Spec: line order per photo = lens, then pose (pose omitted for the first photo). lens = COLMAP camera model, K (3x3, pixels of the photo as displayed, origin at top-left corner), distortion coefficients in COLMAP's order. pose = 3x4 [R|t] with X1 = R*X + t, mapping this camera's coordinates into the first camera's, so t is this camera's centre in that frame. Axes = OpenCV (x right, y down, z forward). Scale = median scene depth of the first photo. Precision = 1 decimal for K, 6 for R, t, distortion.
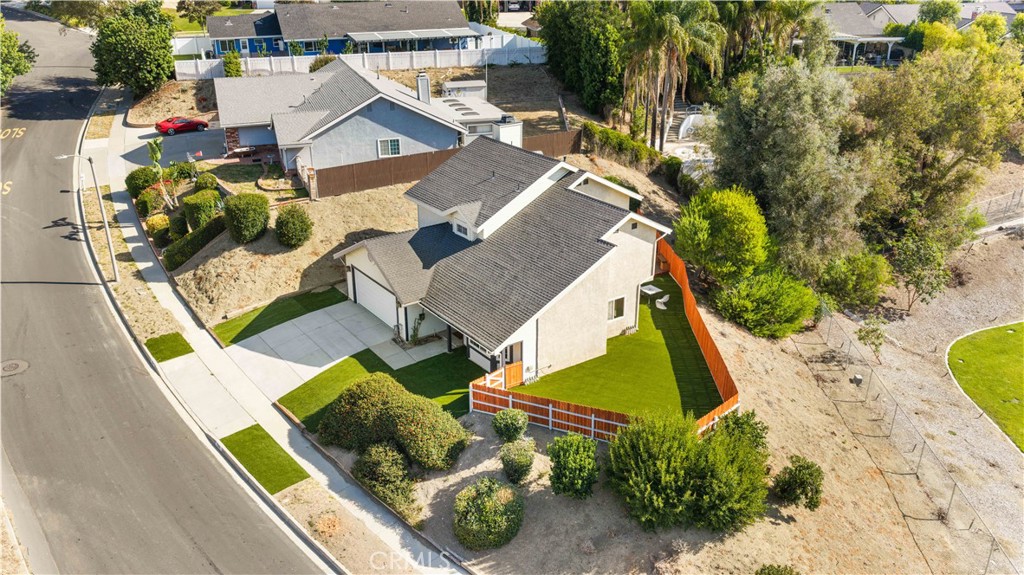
lens RADIAL K [[847.1, 0, 512.3], [0, 847.1, 276.8], [0, 0, 1]] dist [0.014089, -0.036263]
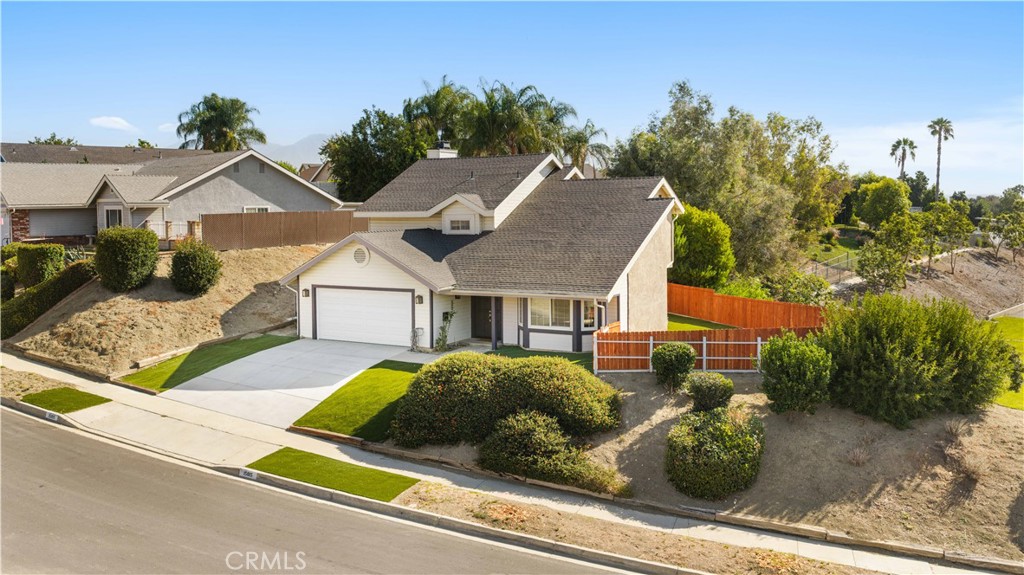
lens RADIAL K [[847.1, 0, 513.5], [0, 847.1, 254.1], [0, 0, 1]] dist [0.014089, -0.036263]
pose [[0.907366, -0.028830, 0.419351, -0.347549], [0.163591, 0.943211, -0.289123, 0.212015], [-0.387200, 0.330942, 0.860554, 0.260102]]
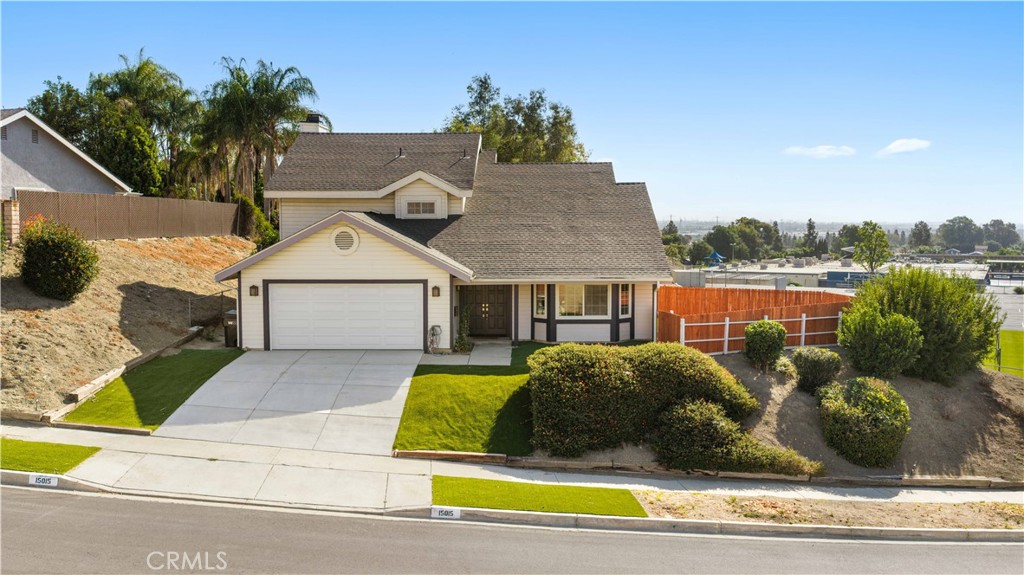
lens RADIAL K [[847.1, 0, 505.8], [0, 847.1, 287.3], [0, 0, 1]] dist [0.014089, -0.036263]
pose [[0.592888, -0.055245, 0.803388, -0.569583], [0.298533, 0.941636, -0.155561, 0.133851], [-0.747905, 0.332068, 0.574777, 0.535970]]
